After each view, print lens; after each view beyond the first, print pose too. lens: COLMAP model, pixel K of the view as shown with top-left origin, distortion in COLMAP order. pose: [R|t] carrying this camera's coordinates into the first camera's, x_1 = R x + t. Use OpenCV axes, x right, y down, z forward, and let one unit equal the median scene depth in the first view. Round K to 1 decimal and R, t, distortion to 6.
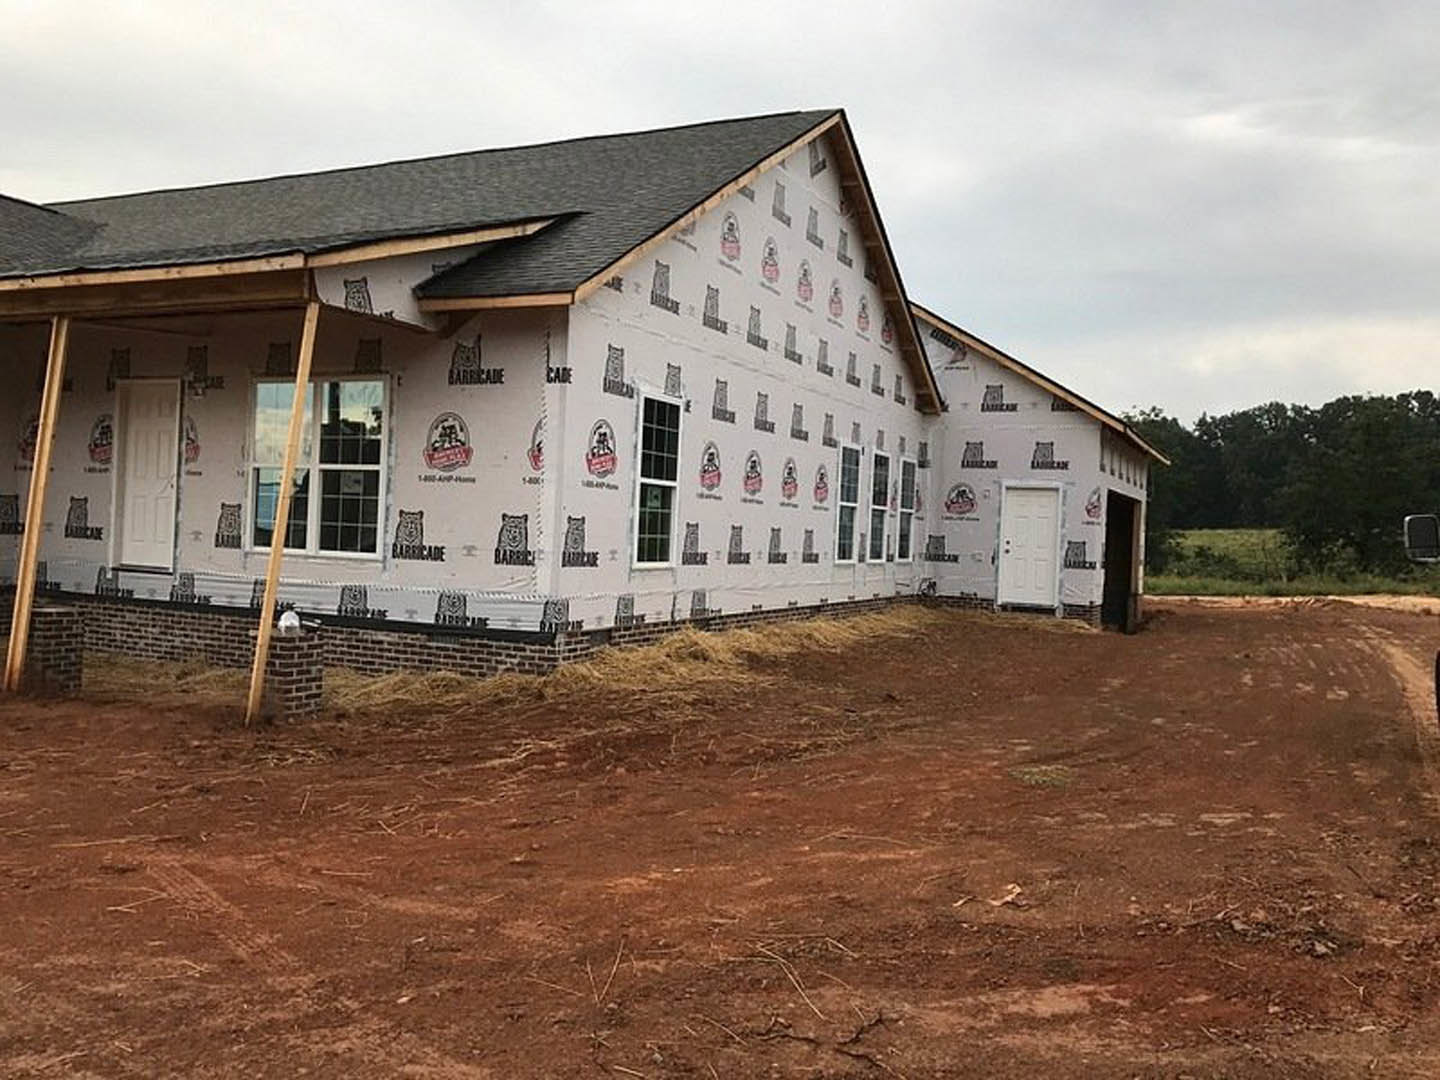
lens RADIAL K [[1167.9, 0, 715.6], [0, 1167.9, 535.9], [0, 0, 1]] dist [0.048660, -0.071858]
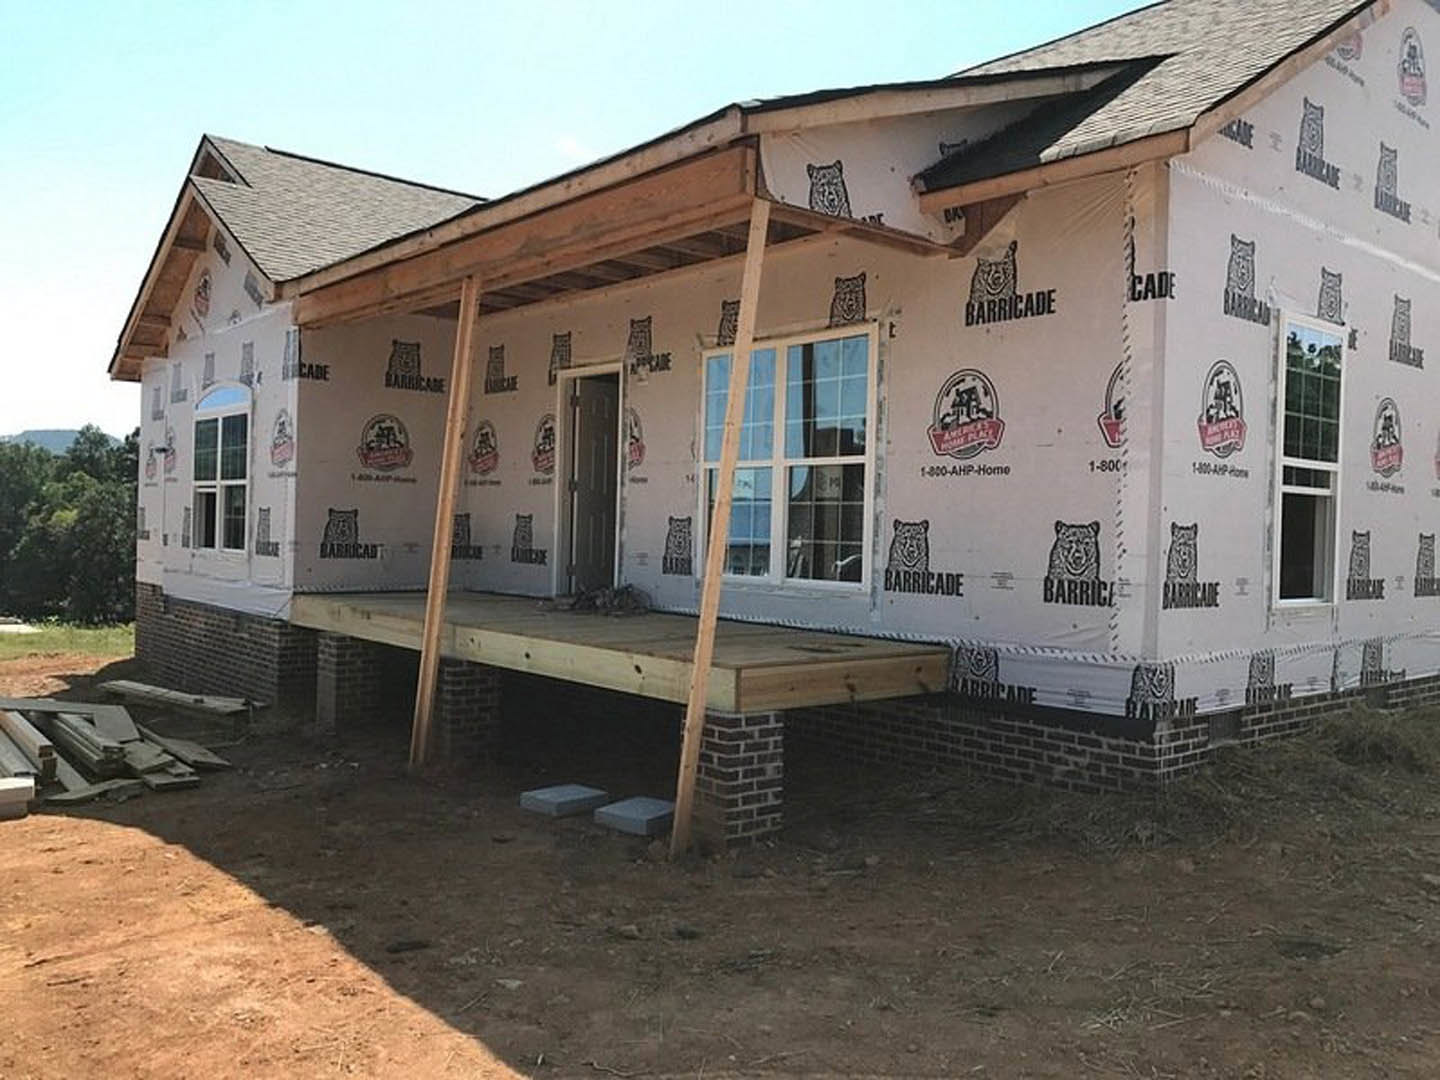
lens RADIAL K [[1167.9, 0, 706.0], [0, 1167.9, 536.4], [0, 0, 1]] dist [0.048660, -0.071858]
pose [[0.912685, -0.017115, -0.408305, -0.097347], [0.012093, 0.999816, -0.014878, -0.003839], [0.408484, 0.008642, 0.912724, 0.353904]]
